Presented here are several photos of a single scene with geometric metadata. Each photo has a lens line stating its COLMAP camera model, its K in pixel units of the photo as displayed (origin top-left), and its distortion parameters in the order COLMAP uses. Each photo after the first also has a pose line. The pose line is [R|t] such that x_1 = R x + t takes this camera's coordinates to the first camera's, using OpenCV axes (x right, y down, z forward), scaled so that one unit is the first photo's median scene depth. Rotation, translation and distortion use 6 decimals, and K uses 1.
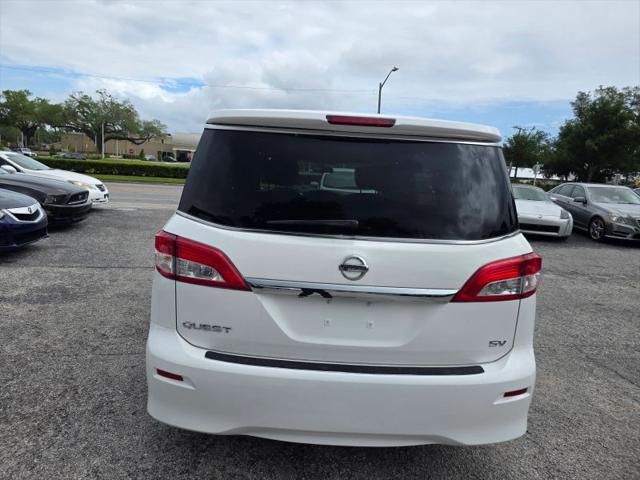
lens RADIAL K [[429.0, 0, 311.7], [0, 429.0, 232.3], [0, 0, 1]] dist [0.078244, -0.074631]
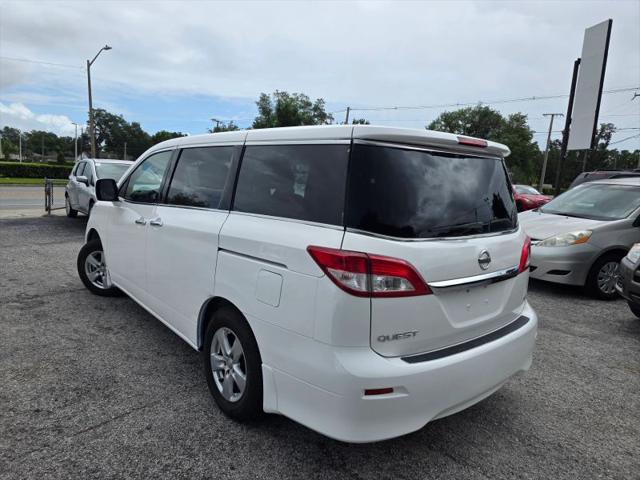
lens RADIAL K [[429.0, 0, 311.7], [0, 429.0, 232.3], [0, 0, 1]] dist [0.078244, -0.074631]
pose [[0.780086, -0.101183, 0.617436, -0.997990], [0.084639, 0.994832, 0.056093, -0.104782], [-0.619921, 0.008502, 0.784618, 0.295103]]
